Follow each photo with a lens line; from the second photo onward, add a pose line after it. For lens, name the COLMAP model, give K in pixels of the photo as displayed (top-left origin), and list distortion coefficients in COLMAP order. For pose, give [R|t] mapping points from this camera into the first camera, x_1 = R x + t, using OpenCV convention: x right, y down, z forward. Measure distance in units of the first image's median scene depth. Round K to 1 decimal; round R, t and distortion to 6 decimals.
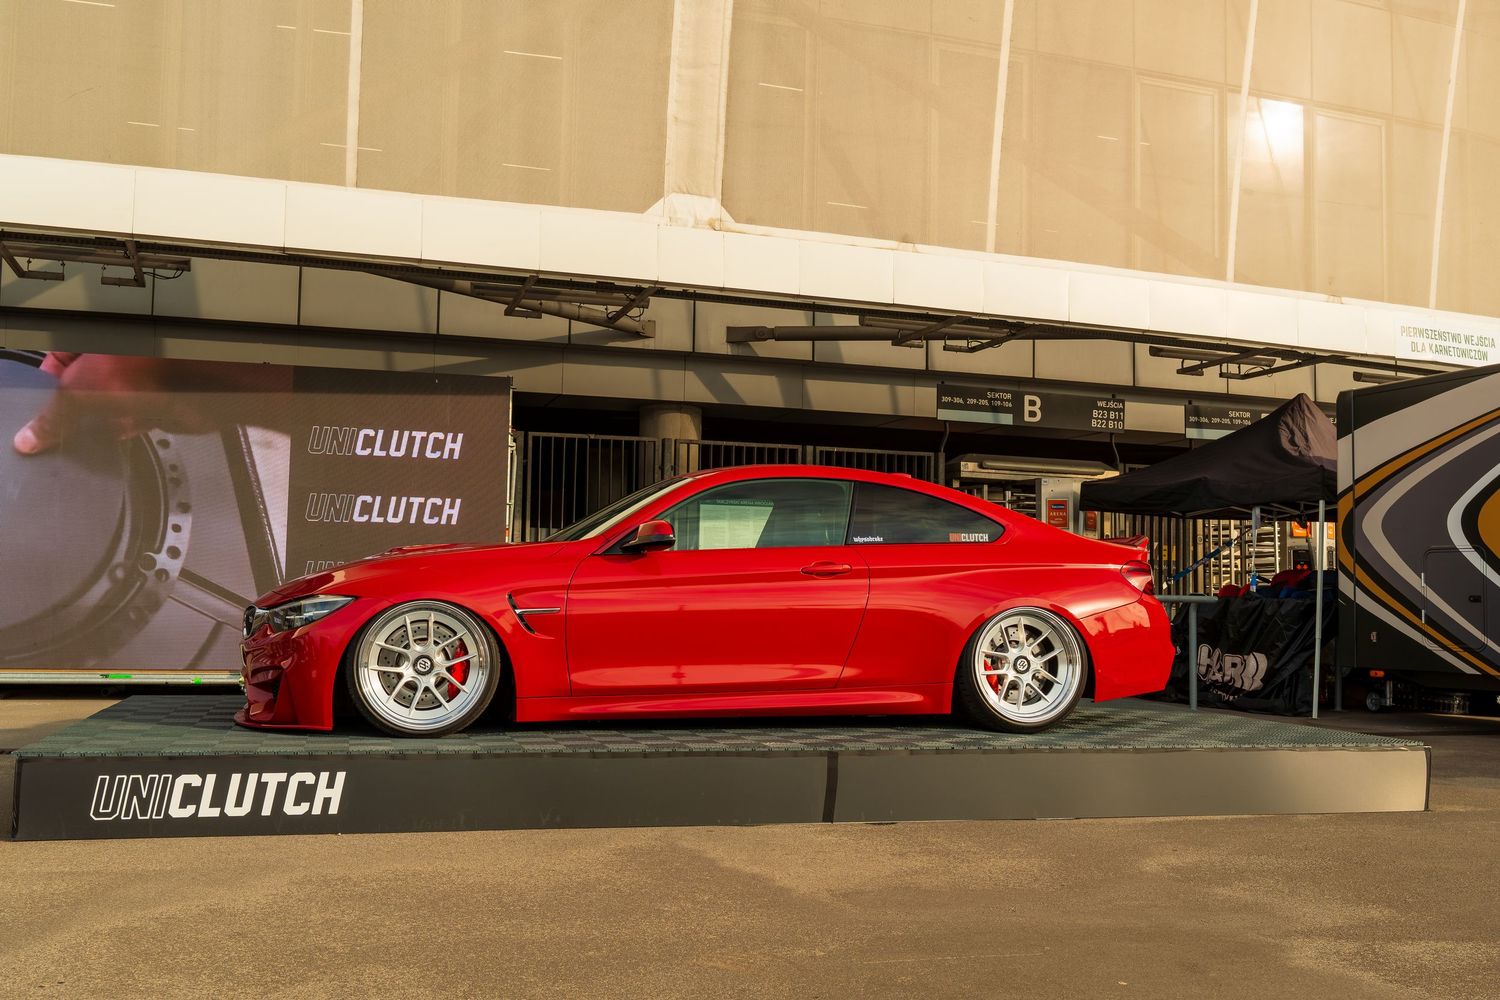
lens RADIAL K [[1451.7, 0, 748.2], [0, 1451.7, 501.0], [0, 0, 1]] dist [0.009005, 0.000000]
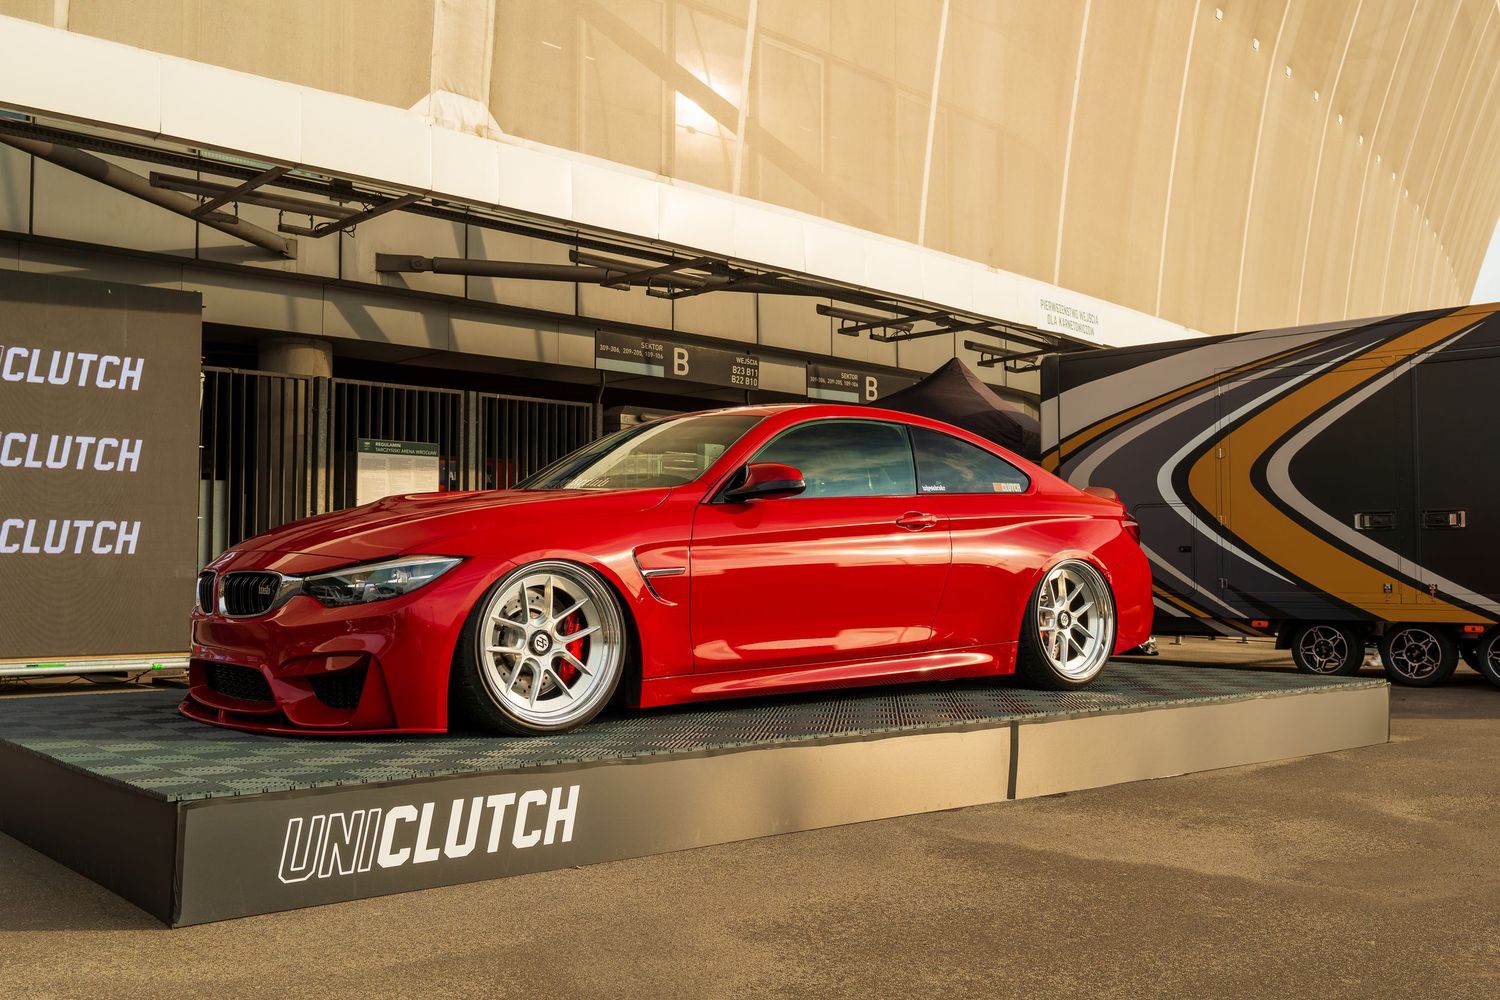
lens RADIAL K [[1451.7, 0, 756.7], [0, 1451.7, 500.7], [0, 0, 1]] dist [0.009005, 0.000000]
pose [[0.903989, 0.003373, 0.427543, -0.241472], [-0.014843, 0.999614, 0.023497, 0.008419], [-0.427299, -0.027587, 0.903689, 0.128576]]
